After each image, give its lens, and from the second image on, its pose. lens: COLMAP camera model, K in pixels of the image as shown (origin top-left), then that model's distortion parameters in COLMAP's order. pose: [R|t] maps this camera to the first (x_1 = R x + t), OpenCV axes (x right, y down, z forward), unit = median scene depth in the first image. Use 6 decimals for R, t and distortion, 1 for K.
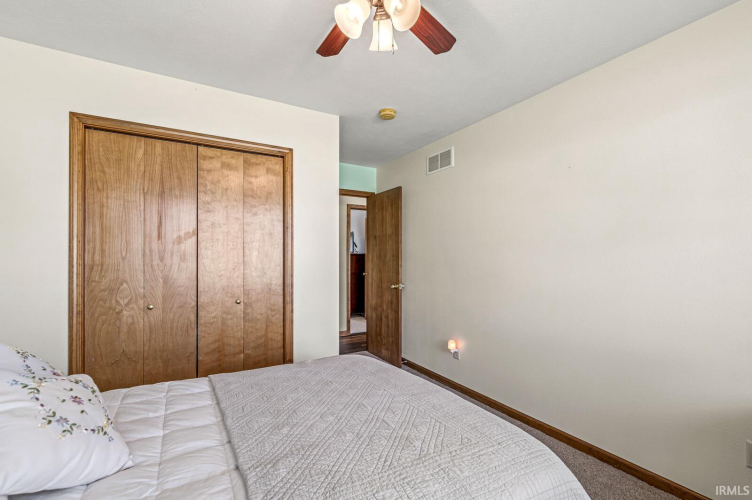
lens RADIAL K [[332.0, 0, 376.0], [0, 332.0, 250.0], [0, 0, 1]] dist [0.003795, 0.000344]
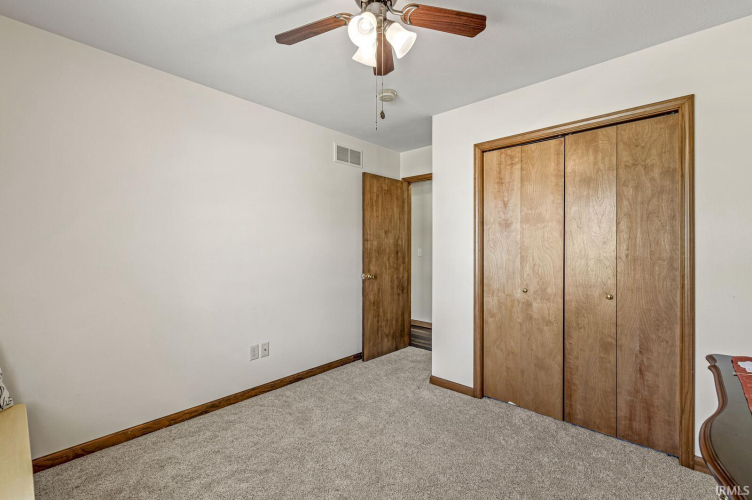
lens RADIAL K [[332.0, 0, 376.0], [0, 332.0, 250.0], [0, 0, 1]] dist [0.003795, 0.000344]
pose [[0.290228, 0.008977, -0.956915, 0.284430], [0.015876, 0.999773, 0.014194, 0.002648], [0.956826, -0.019311, 0.290020, 0.183932]]
